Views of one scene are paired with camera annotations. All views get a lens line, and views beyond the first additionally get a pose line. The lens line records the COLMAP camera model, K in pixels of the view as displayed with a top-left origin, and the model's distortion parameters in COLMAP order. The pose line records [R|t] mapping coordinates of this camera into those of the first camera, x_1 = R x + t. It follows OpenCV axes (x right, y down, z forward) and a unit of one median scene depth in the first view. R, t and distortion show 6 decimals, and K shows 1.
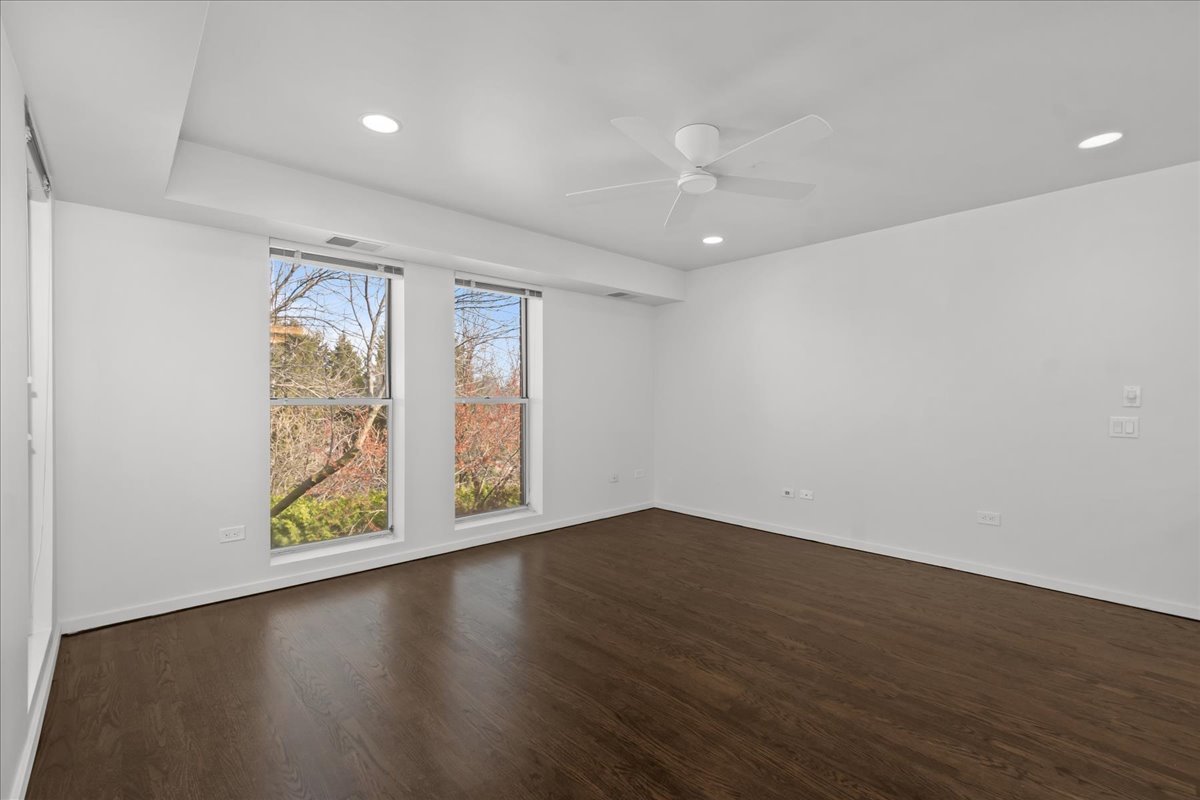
lens RADIAL K [[532.4, 0, 595.1], [0, 532.4, 395.7], [0, 0, 1]] dist [0.000705, 0.000016]
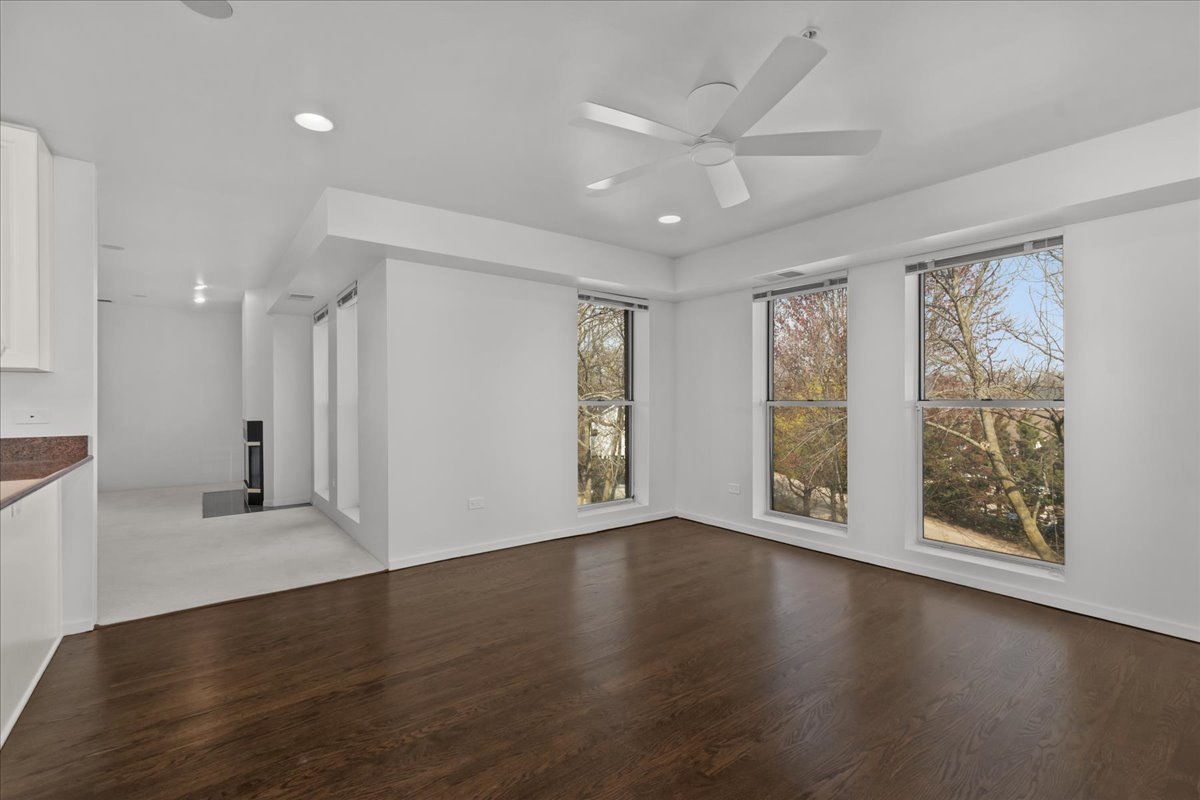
lens RADIAL K [[532.4, 0, 595.1], [0, 532.4, 395.7], [0, 0, 1]] dist [0.000705, 0.000016]
pose [[-0.095717, -0.006906, -0.995385, 1.095294], [0.001134, 0.999975, -0.007047, -0.000067], [0.995408, -0.001803, -0.095707, 0.910756]]
